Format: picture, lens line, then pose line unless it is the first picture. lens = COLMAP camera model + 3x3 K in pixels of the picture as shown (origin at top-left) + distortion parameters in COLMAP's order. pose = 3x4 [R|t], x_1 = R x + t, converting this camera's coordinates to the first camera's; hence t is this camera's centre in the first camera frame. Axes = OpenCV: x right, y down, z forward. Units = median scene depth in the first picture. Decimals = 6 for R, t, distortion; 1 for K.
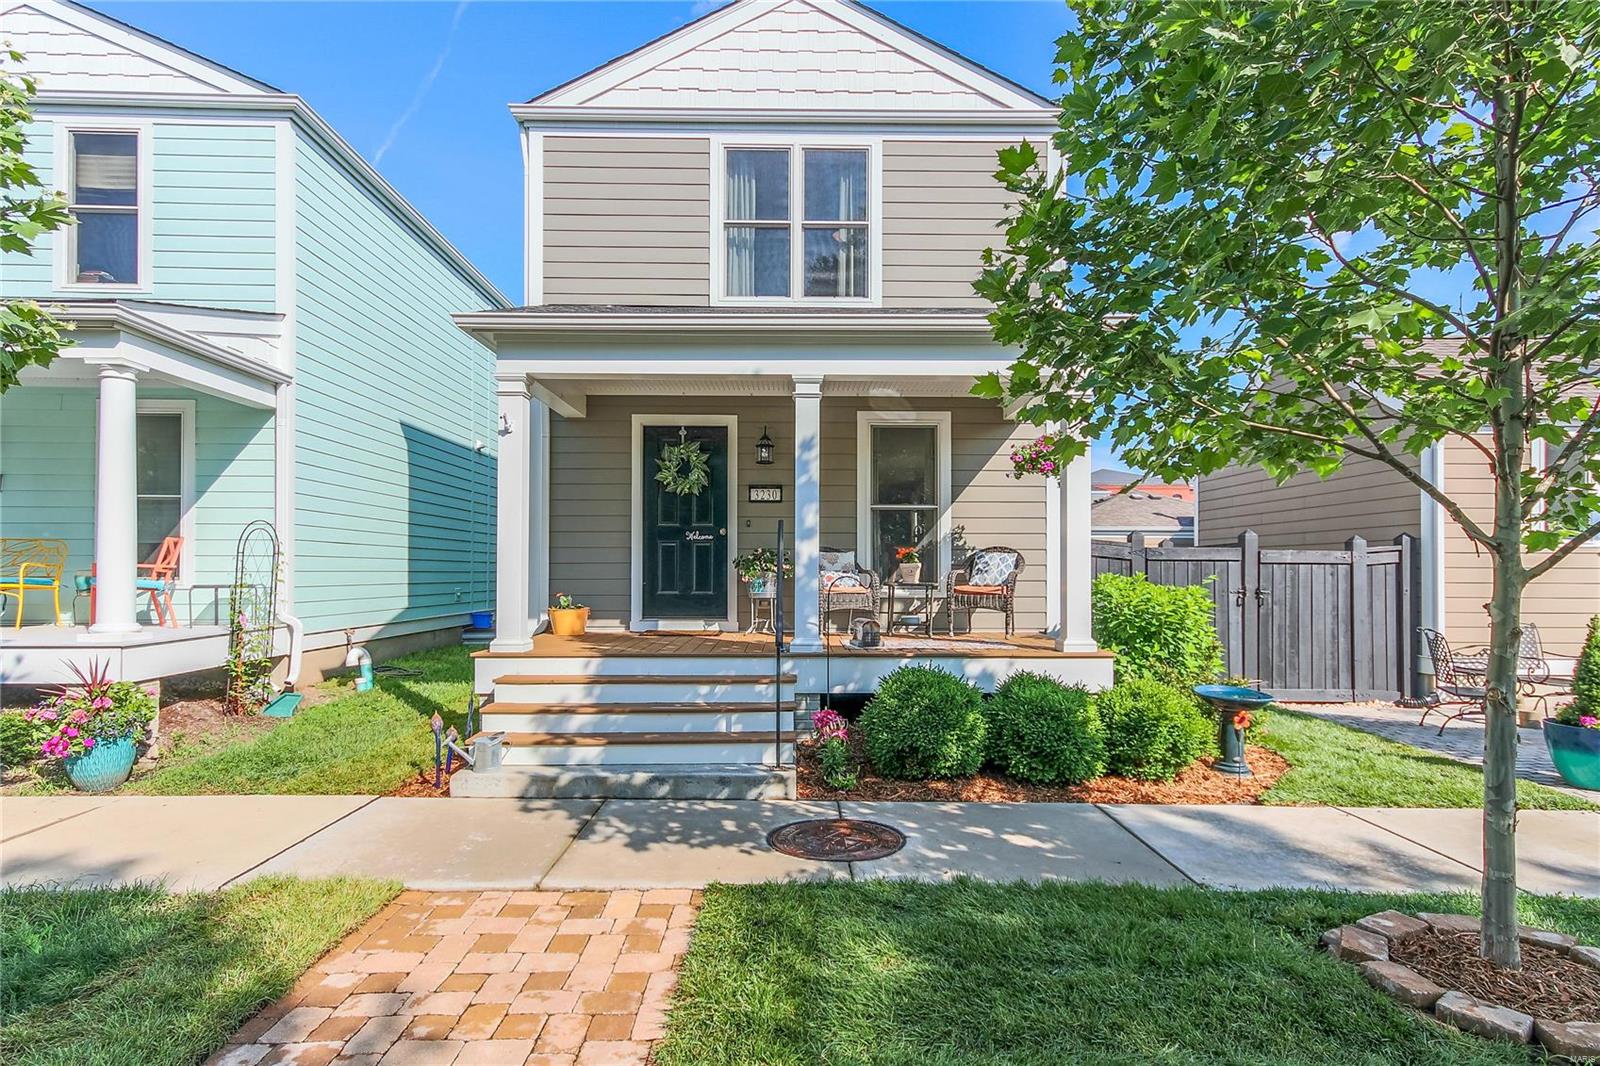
lens RADIAL K [[843.4, 0, 831.7], [0, 843.4, 557.2], [0, 0, 1]] dist [0.016466, 0.001866]
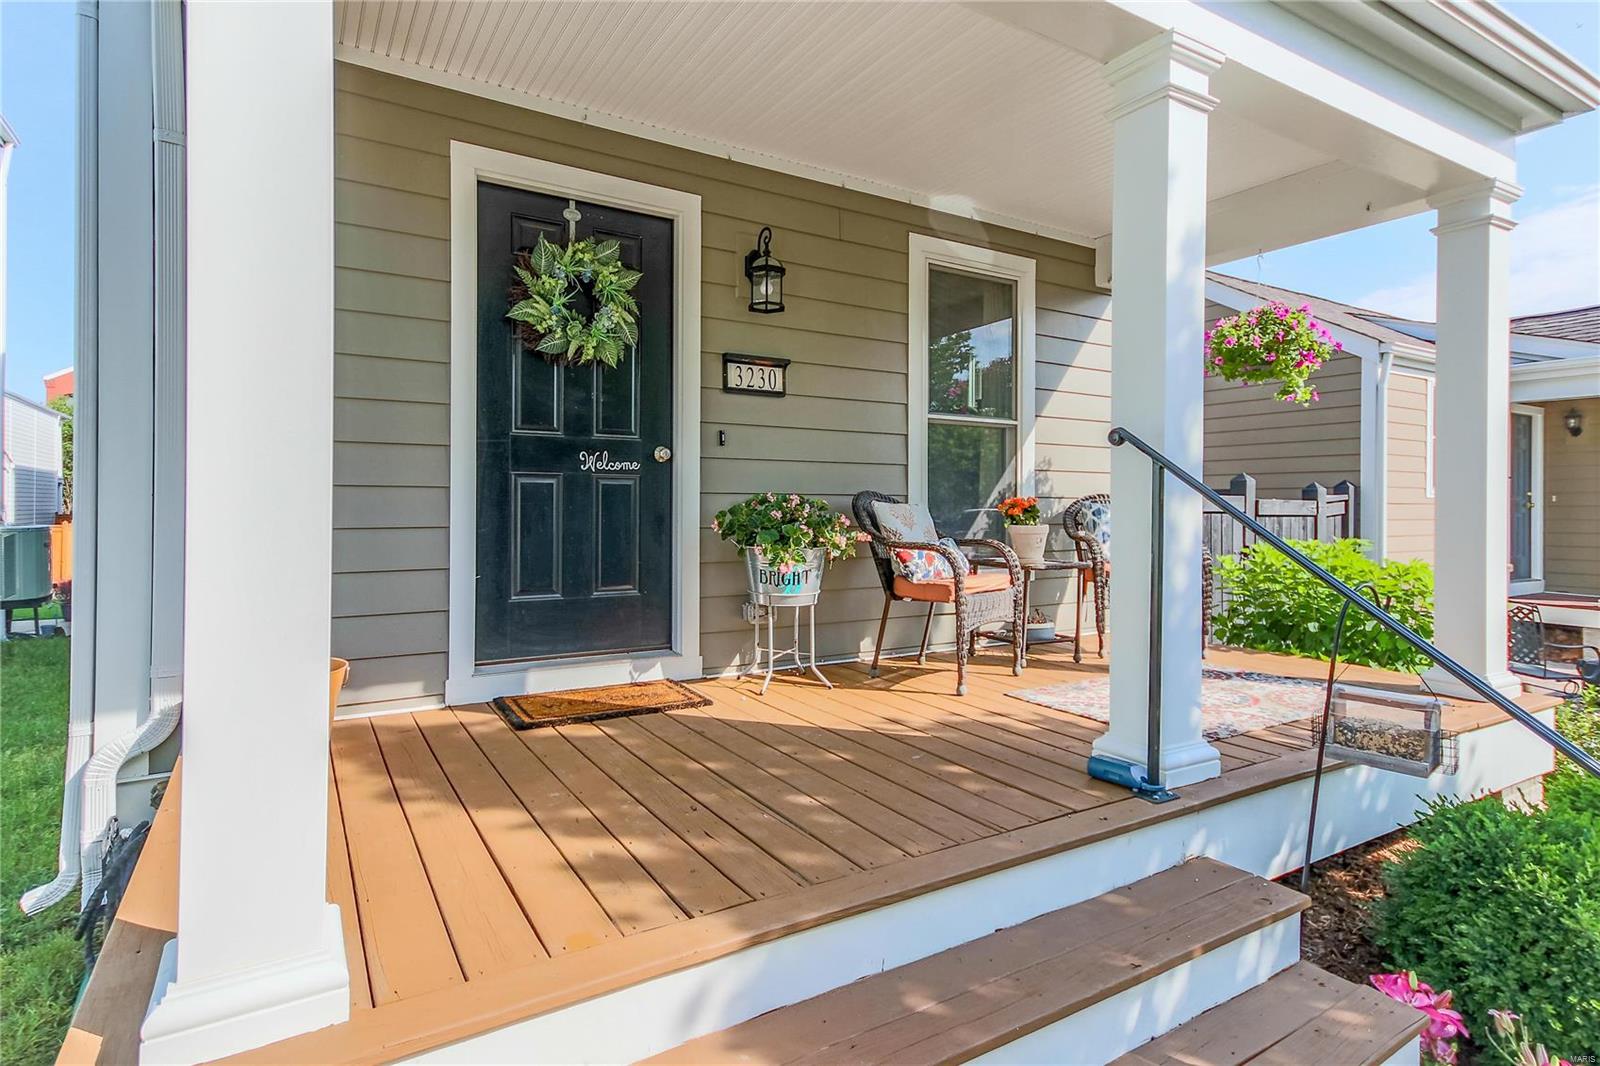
lens RADIAL K [[840.9, 0, 797.1], [0, 840.9, 499.0], [0, 0, 1]] dist [0.011951, 0.000201]
pose [[0.864884, 0.006484, 0.501930, -0.292095], [-0.014249, 0.999831, 0.011637, -0.012937], [-0.501770, -0.017217, 0.864830, 0.584453]]
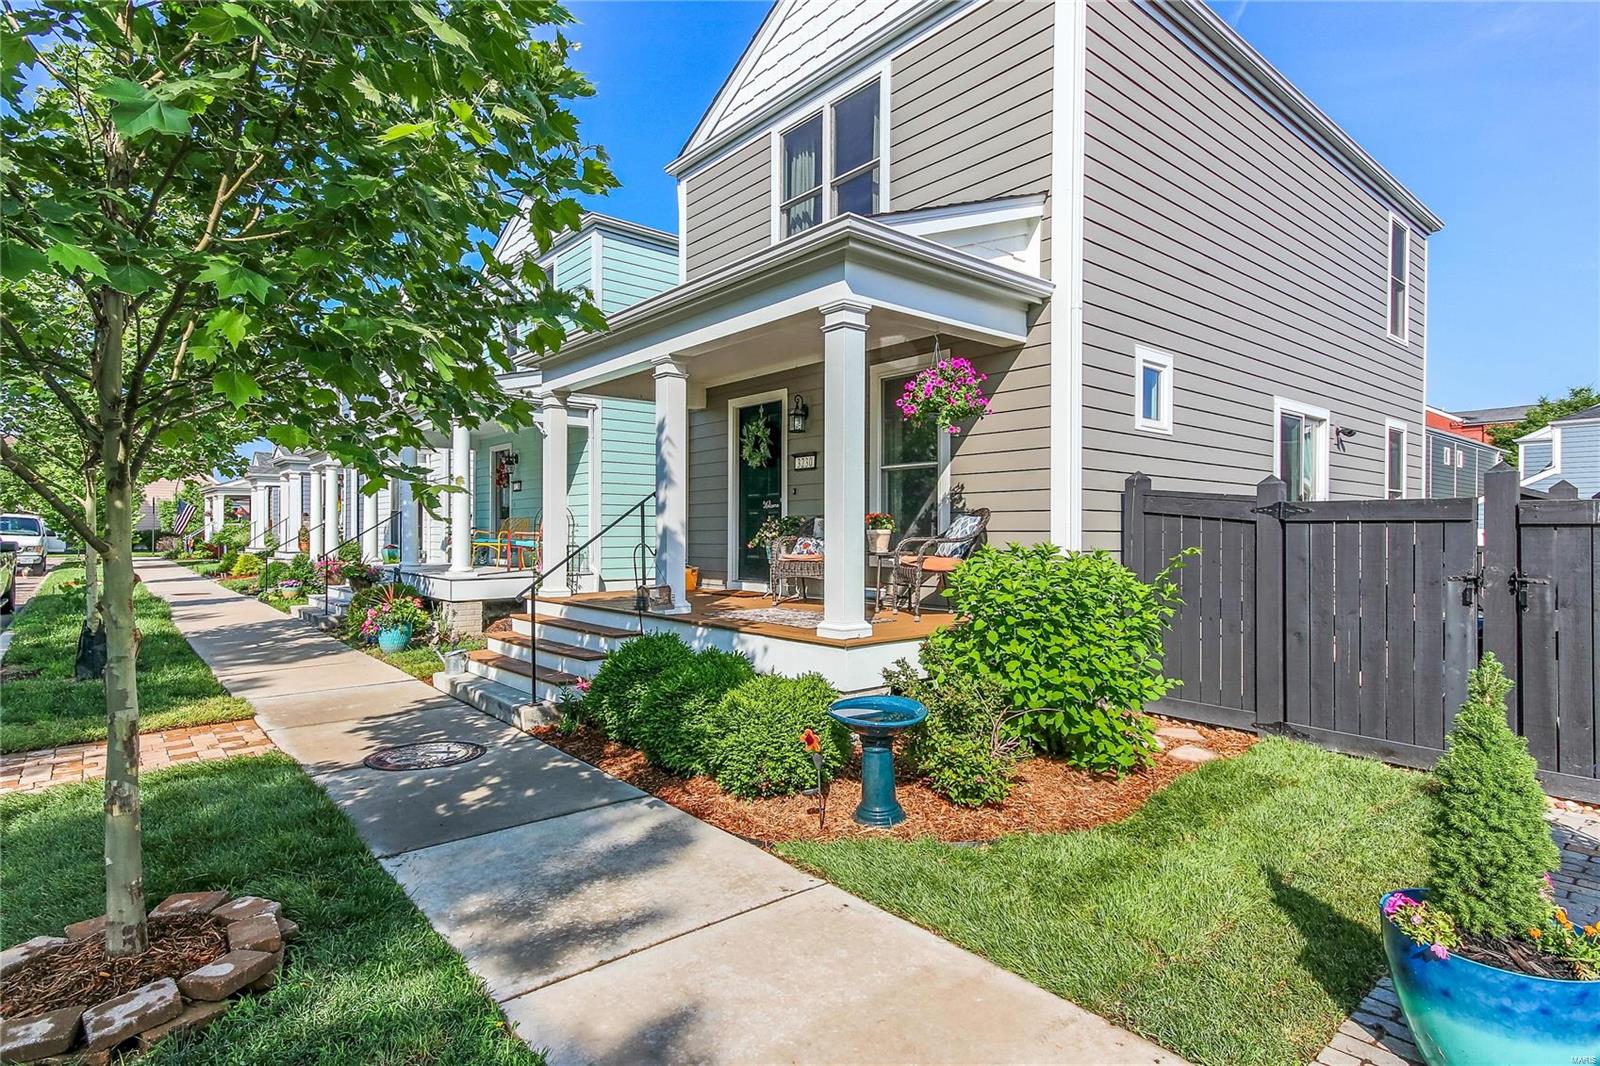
lens RADIAL K [[832.1, 0, 800.0], [0, 832.1, 533.0], [0, 0, 1]] dist [0.016012, 0.000138]
pose [[0.632973, -0.001403, -0.774172, 0.696861], [0.014600, 0.999842, 0.010125, 0.000853], [0.774036, -0.017712, 0.632894, 0.356634]]
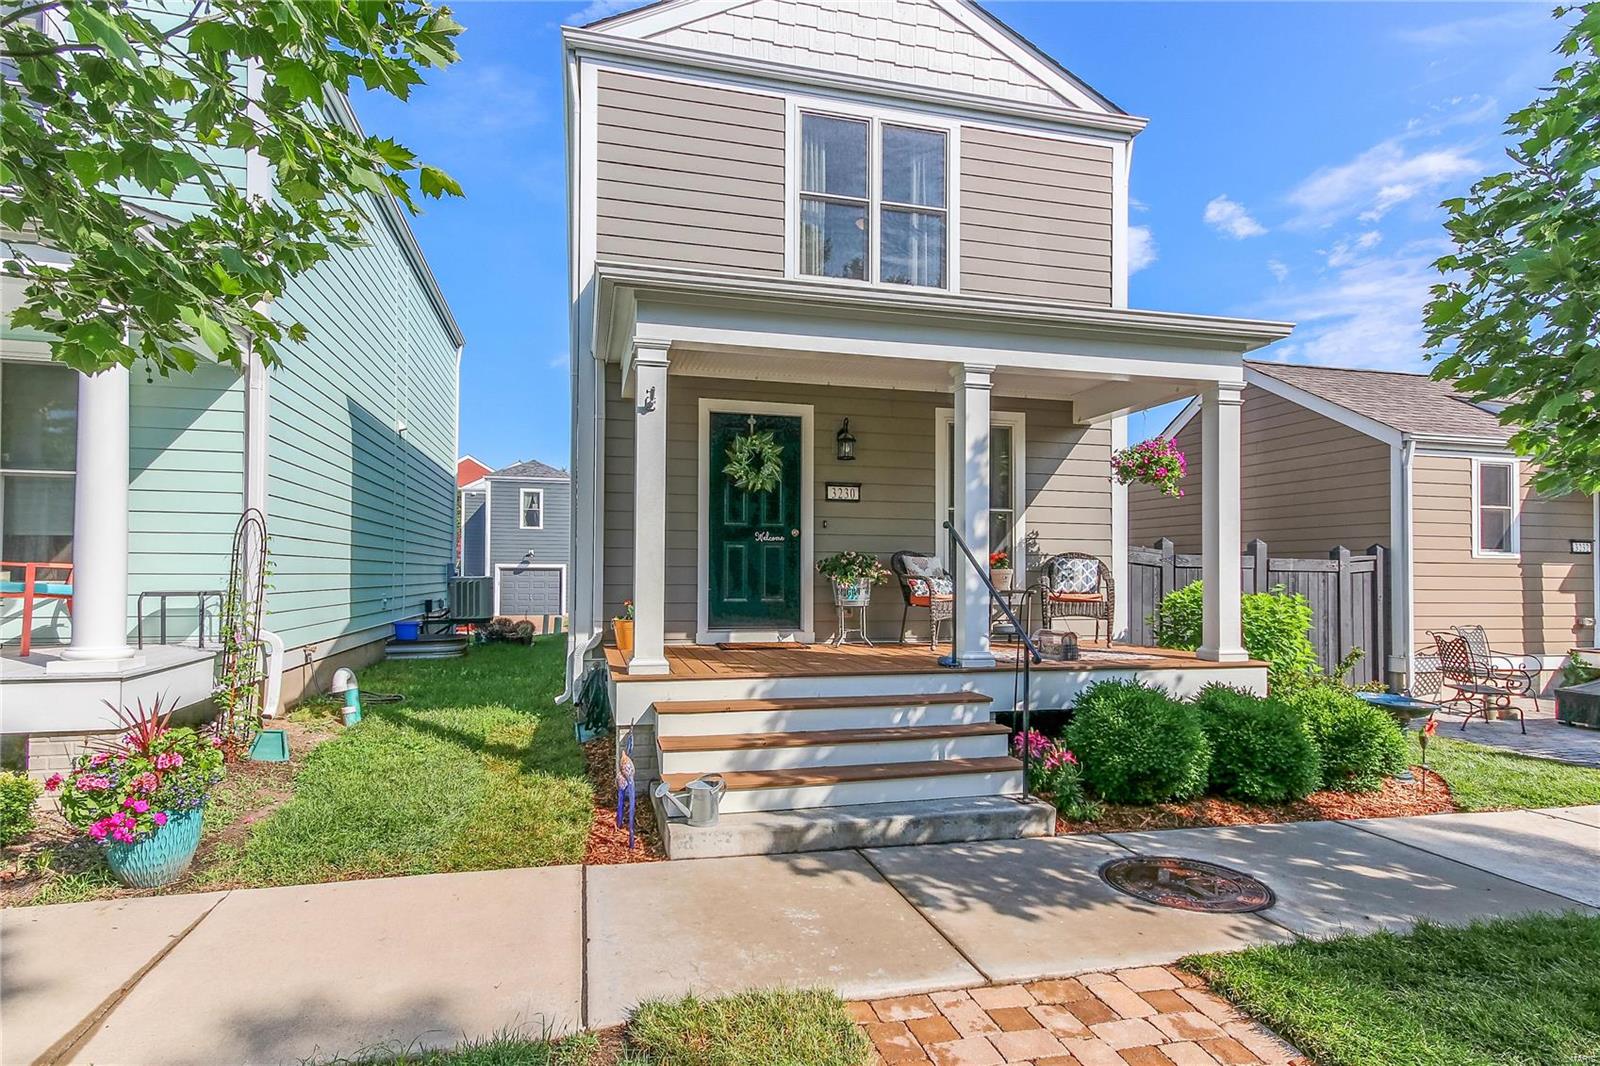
lens RADIAL K [[828.2, 0, 800.8], [0, 828.2, 553.4], [0, 0, 1]] dist [0.019229, -0.000313]
pose [[0.973898, 0.011081, 0.226714, -0.327243], [-0.009350, 0.999918, -0.008710, -0.000388], [-0.226792, 0.006363, 0.973923, 0.132299]]
